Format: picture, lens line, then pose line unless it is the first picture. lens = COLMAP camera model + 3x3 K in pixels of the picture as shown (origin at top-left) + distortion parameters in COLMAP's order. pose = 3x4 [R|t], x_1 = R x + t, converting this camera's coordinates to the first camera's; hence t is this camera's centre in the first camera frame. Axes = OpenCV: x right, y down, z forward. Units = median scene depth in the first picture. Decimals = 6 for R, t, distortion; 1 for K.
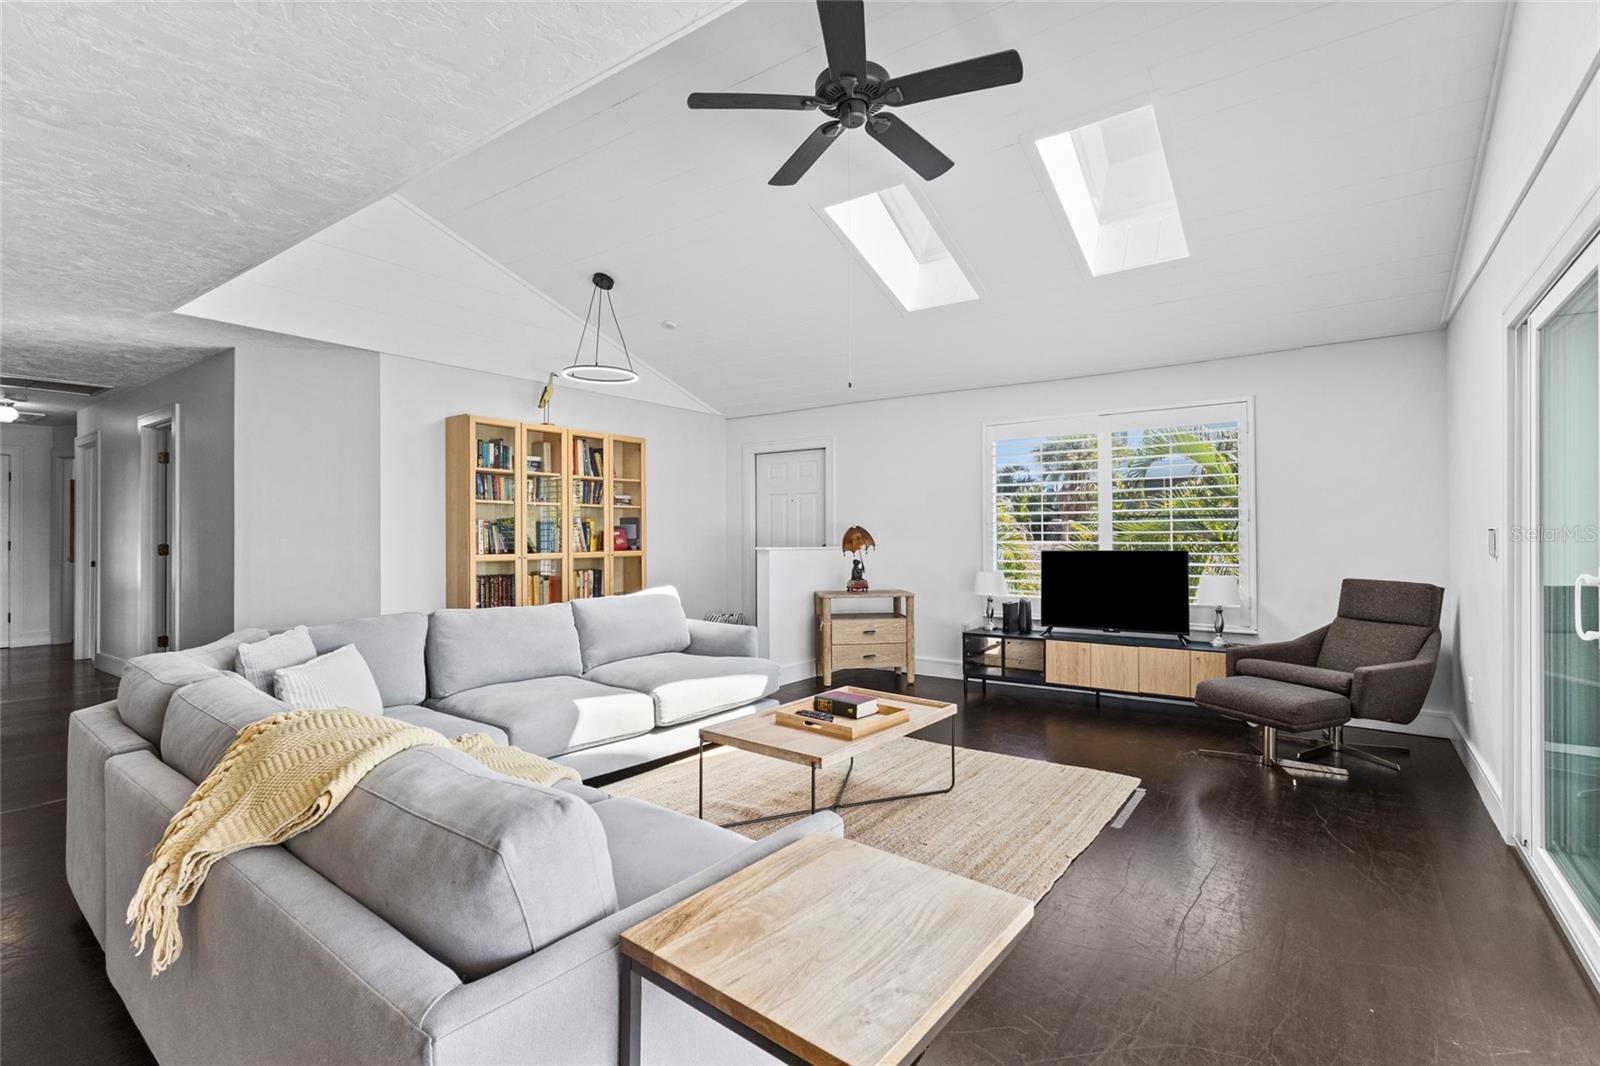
lens RADIAL K [[744.7, 0, 798.2], [0, 744.7, 524.6], [0, 0, 1]] dist [0.000689, 0.005043]
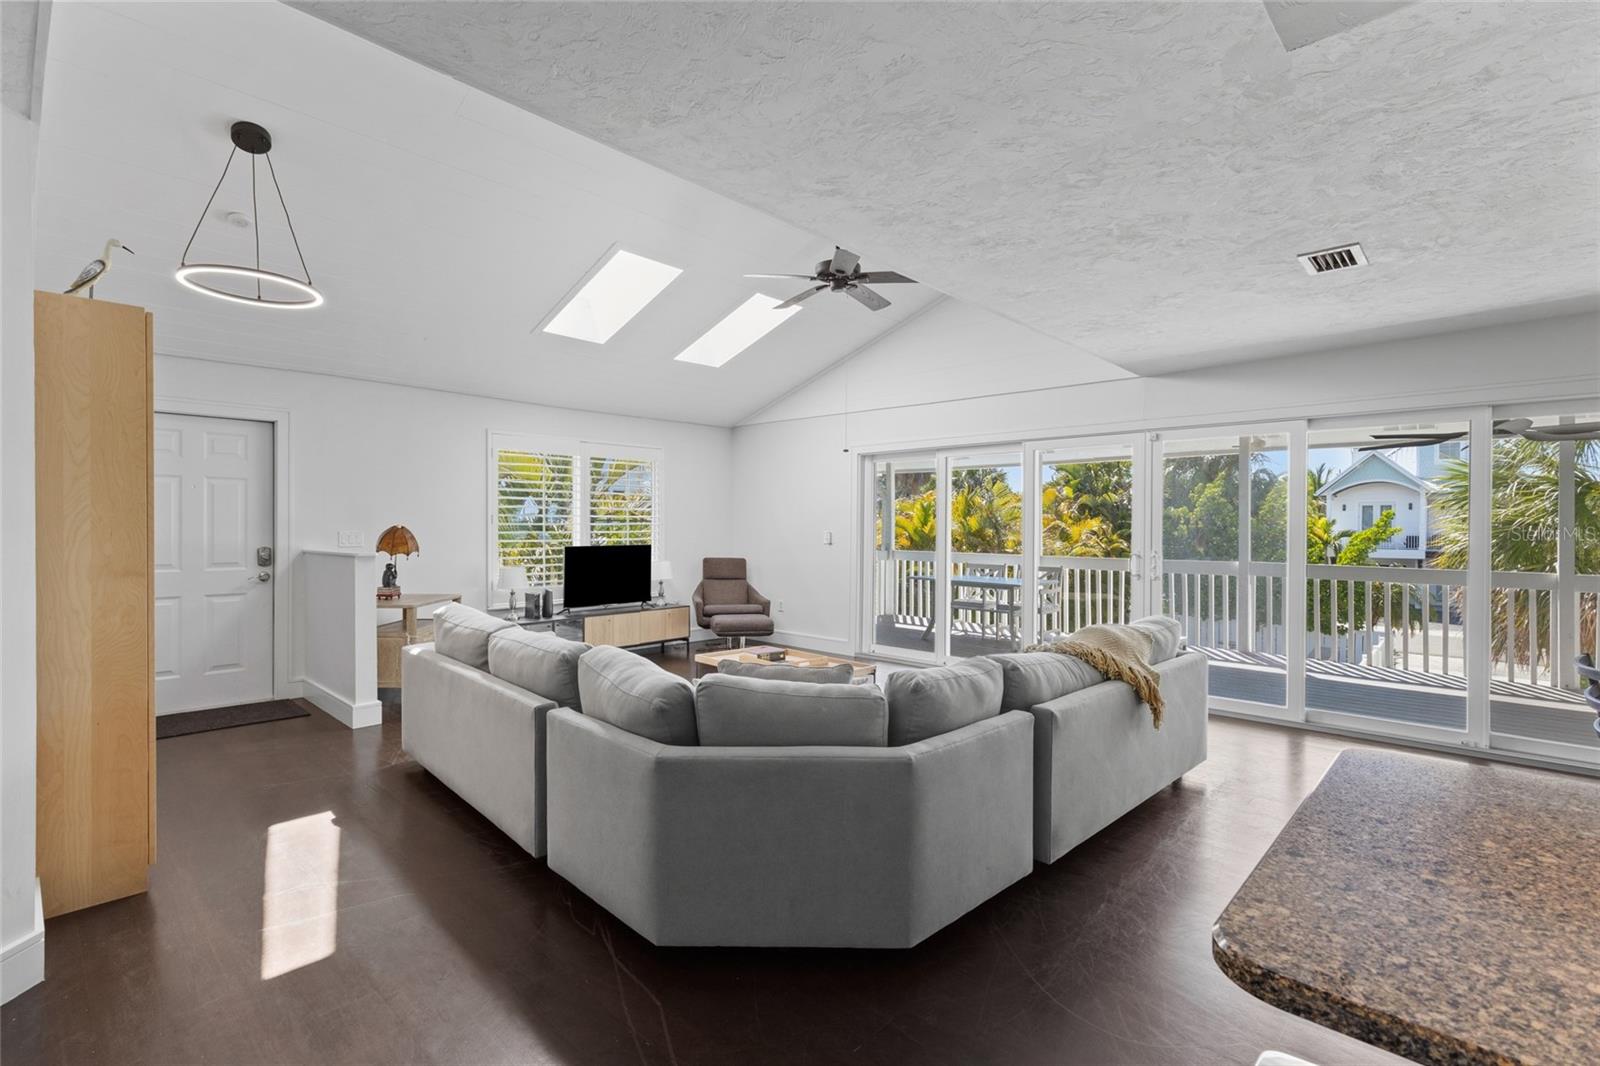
lens RADIAL K [[744.7, 0, 794.3], [0, 744.7, 547.8], [0, 0, 1]] dist [0.000689, 0.005043]
pose [[0.113447, -0.020535, 0.993332, -0.813145], [-0.011043, 0.999699, 0.021928, 0.004406], [-0.993483, -0.013457, 0.113186, 0.464955]]
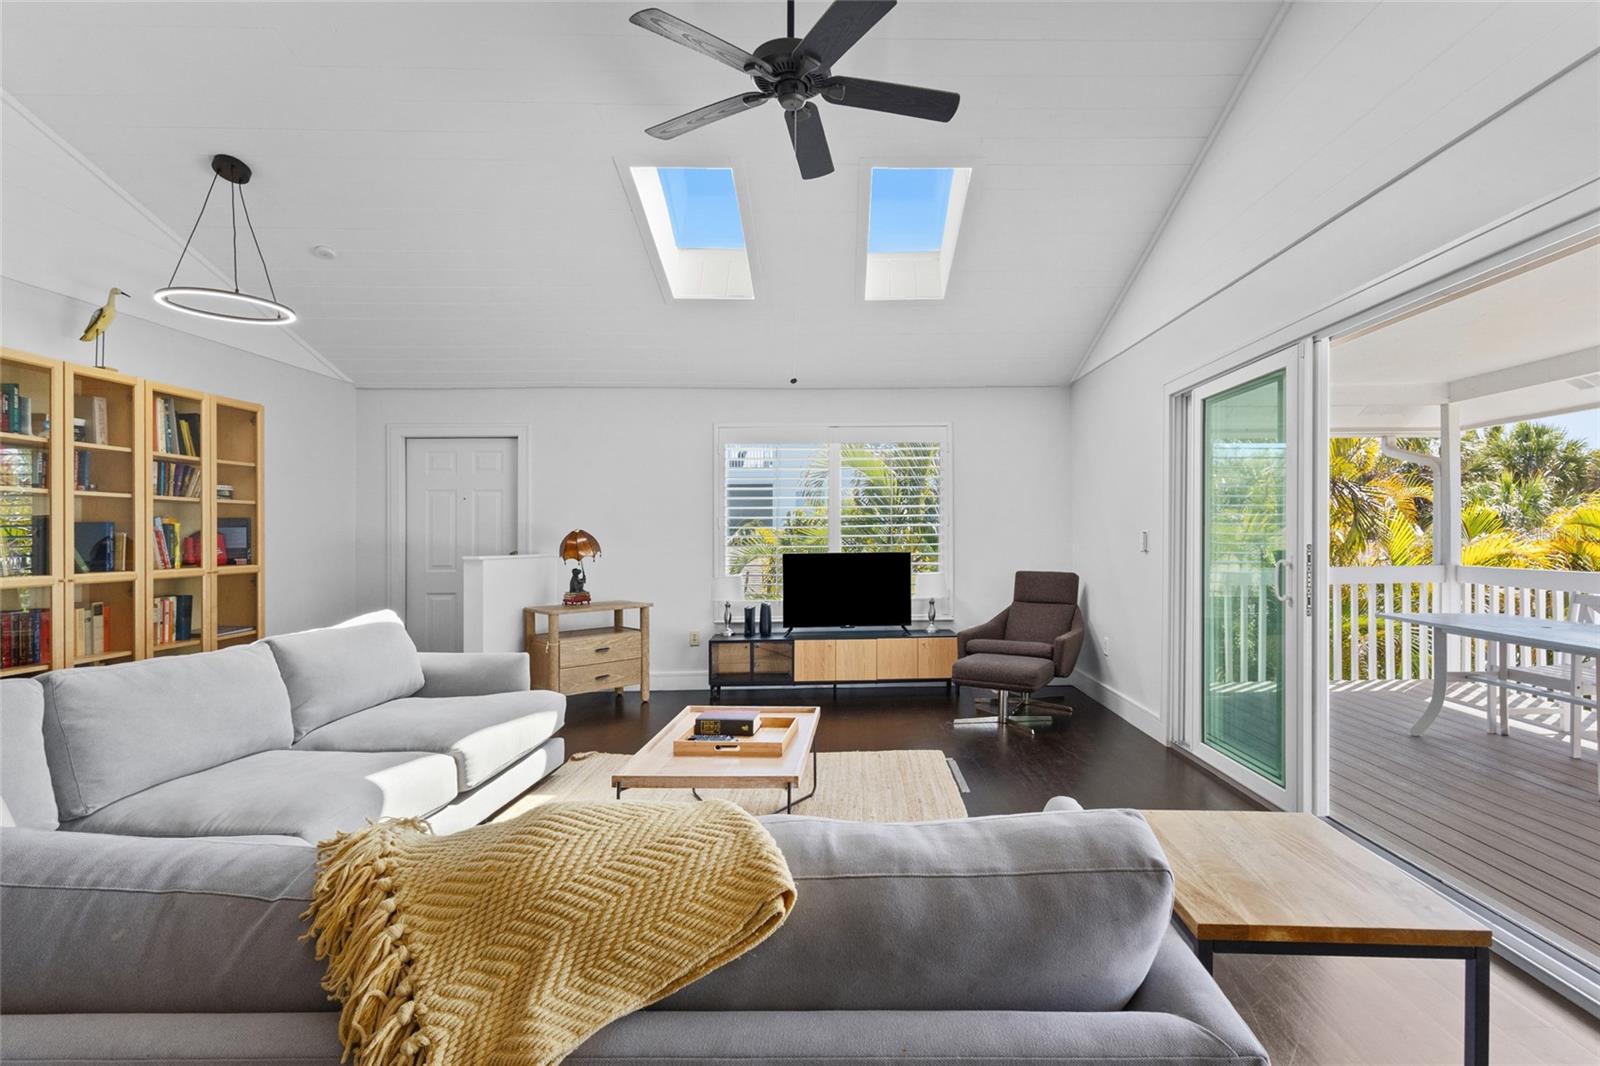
lens RADIAL K [[796.8, 0, 806.7], [0, 796.8, 533.1], [0, 0, 1]] dist [0.000988, 0.000017]
pose [[0.789585, -0.000474, 0.613640, -0.310131], [-0.002011, 0.999992, 0.003359, 0.001810], [-0.613637, -0.003886, 0.789578, 0.107674]]
